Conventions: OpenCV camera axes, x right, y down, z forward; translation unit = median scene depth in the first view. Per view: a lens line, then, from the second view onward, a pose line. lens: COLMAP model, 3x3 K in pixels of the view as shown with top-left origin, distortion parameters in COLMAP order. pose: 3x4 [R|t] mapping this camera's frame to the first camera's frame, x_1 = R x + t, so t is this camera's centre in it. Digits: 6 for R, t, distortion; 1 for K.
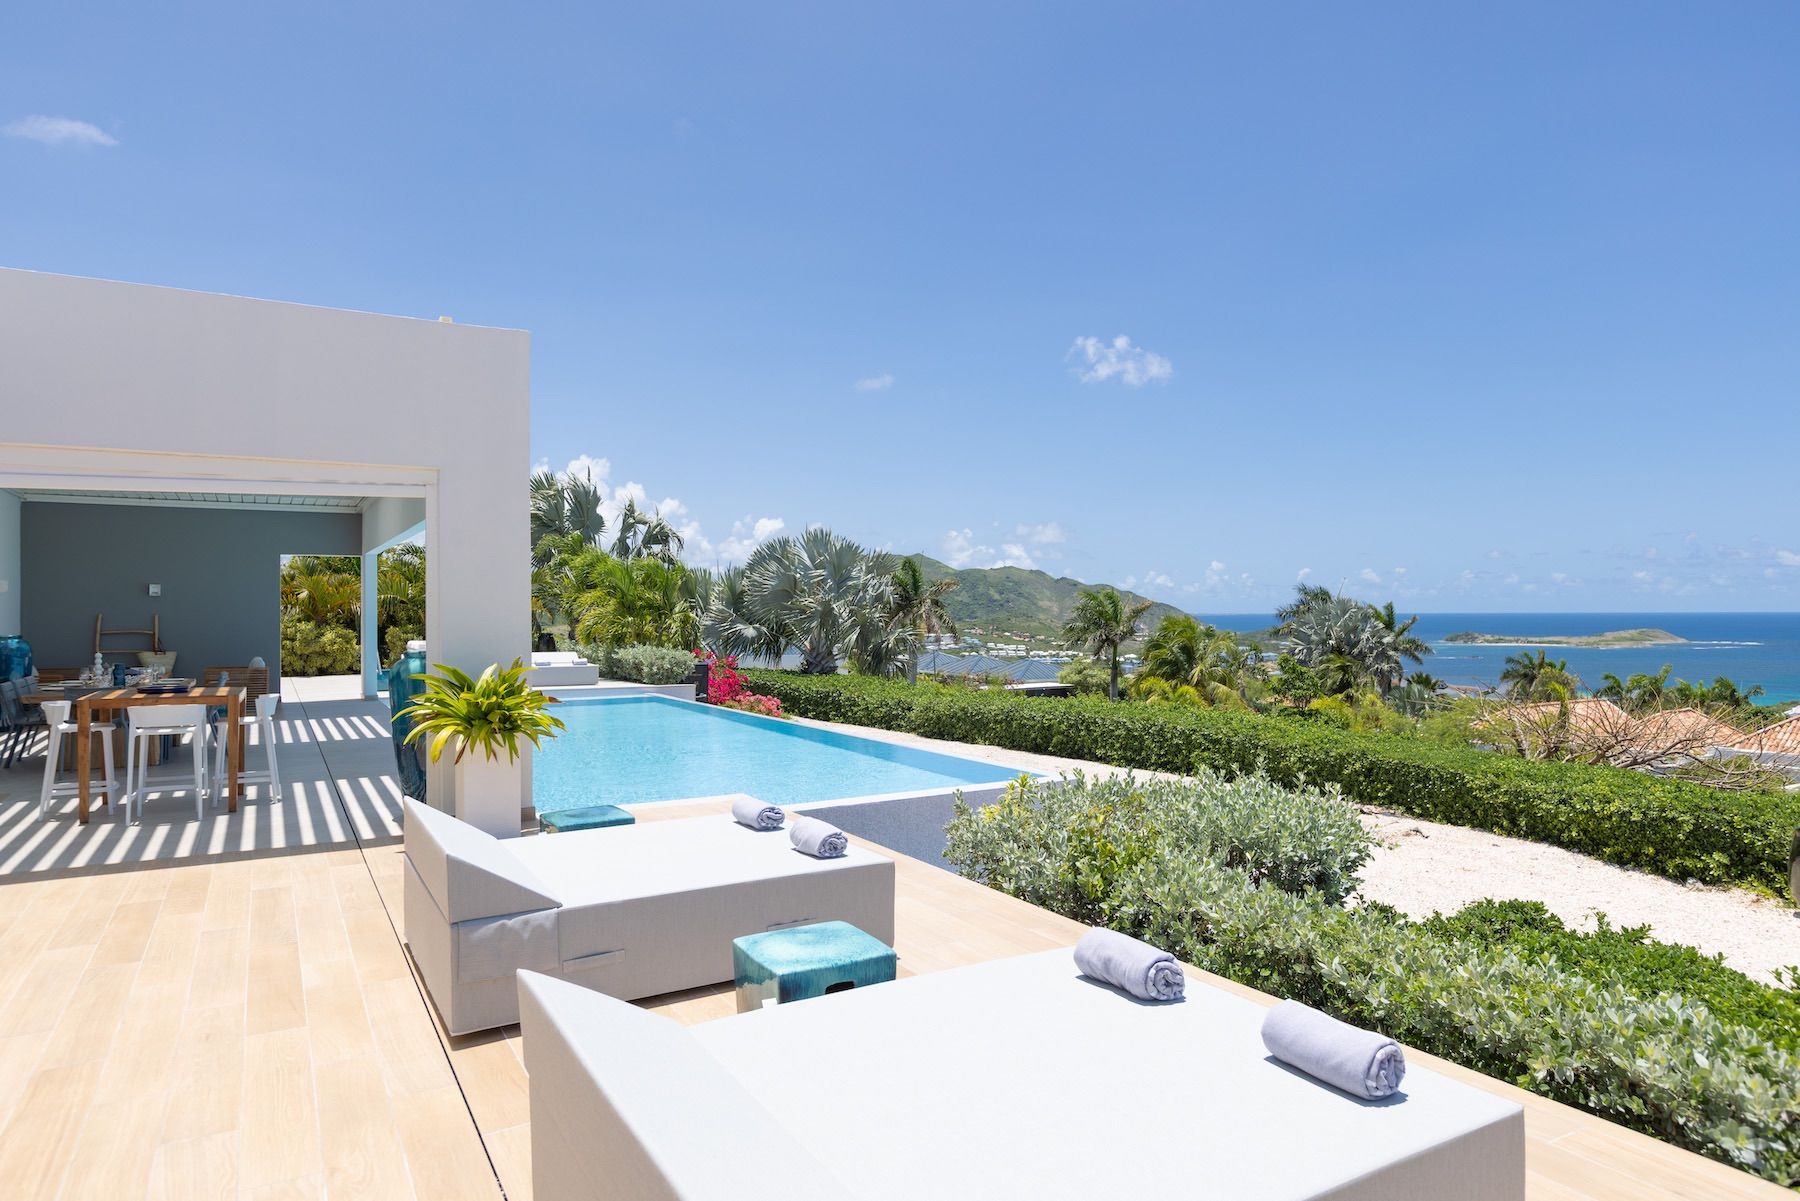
lens RADIAL K [[1032.3, 0, 909.0], [0, 1032.3, 597.3], [0, 0, 1]] dist [0.003009, 0.000434]
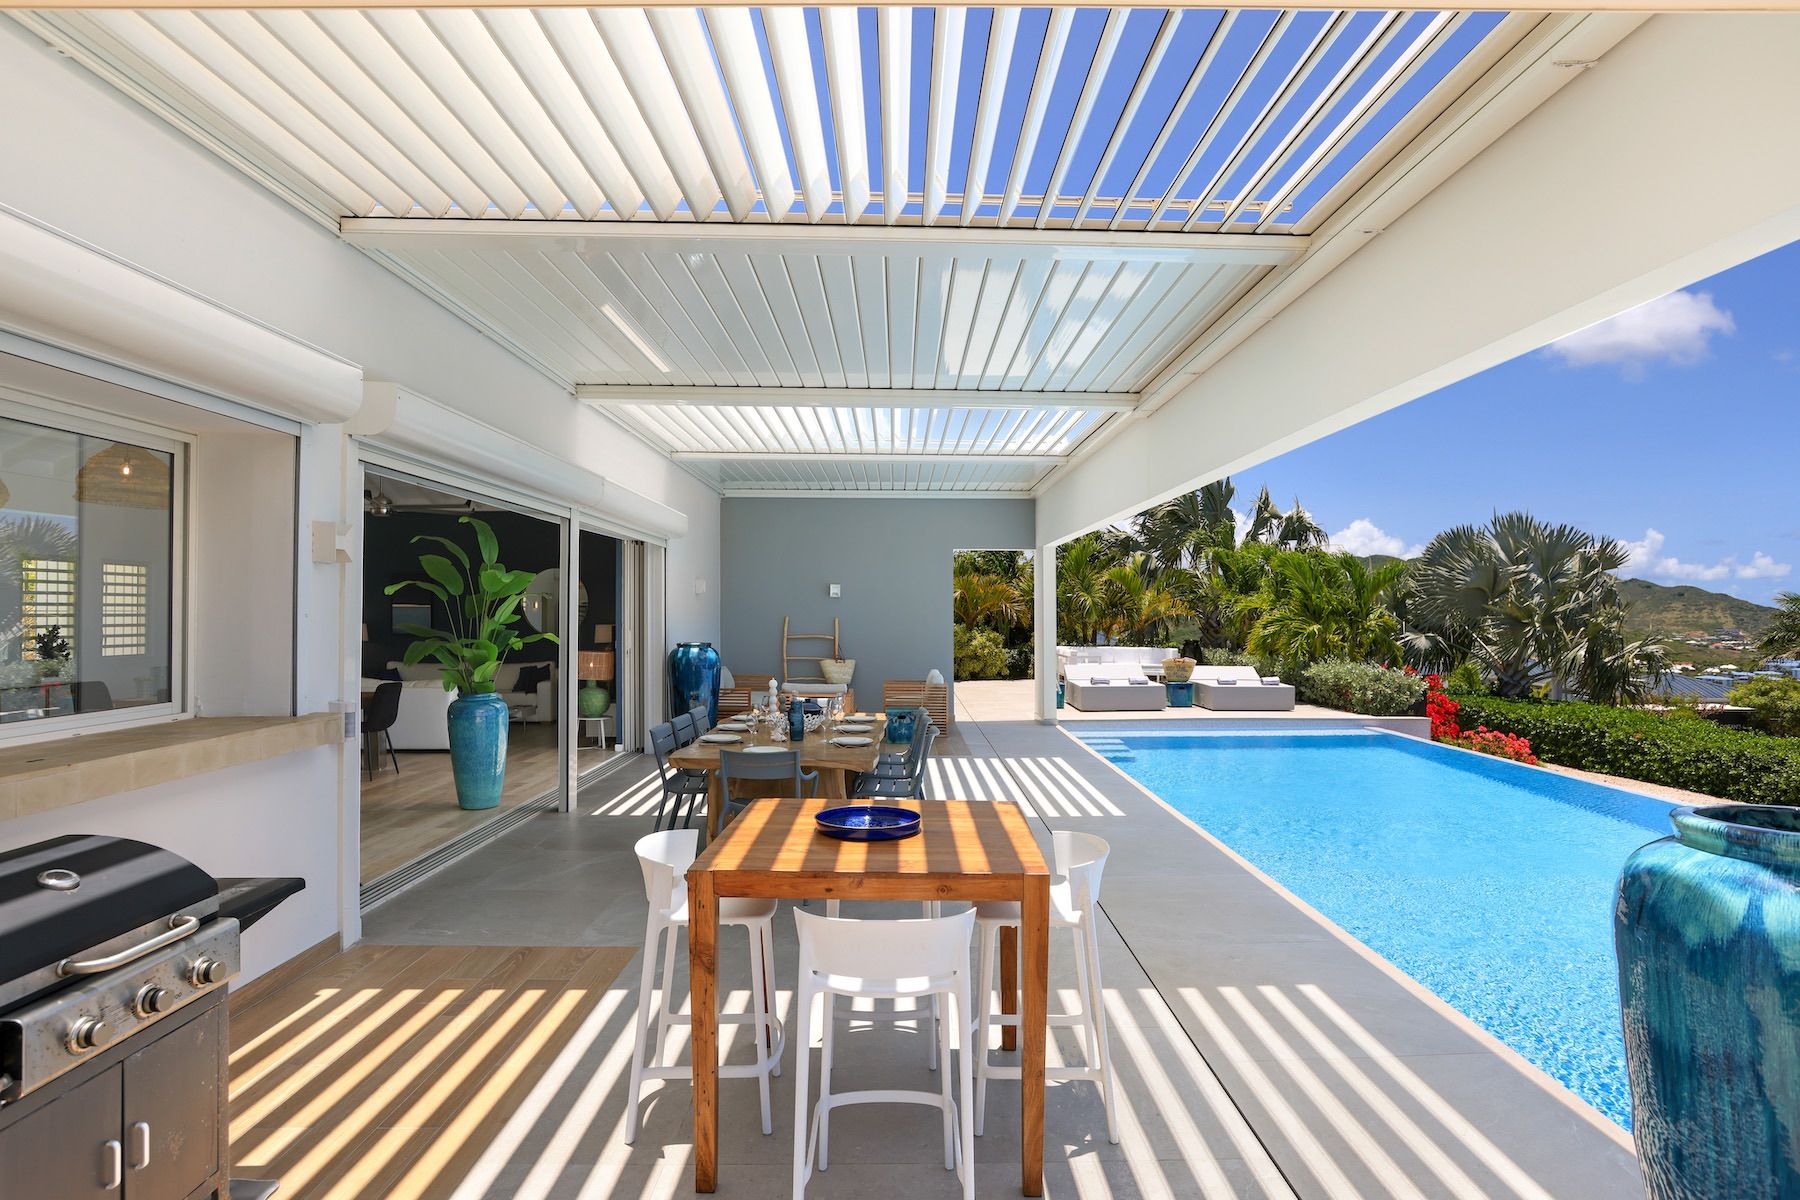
lens RADIAL K [[924.1, 0, 904.2], [0, 924.1, 603.4], [0, 0, 1]] dist [0.000238, 0.000124]
pose [[0.849910, 0.000733, -0.526928, -0.138030], [0.000522, 0.999997, 0.002235, 0.001111], [0.526928, -0.002174, 0.849907, 0.188632]]
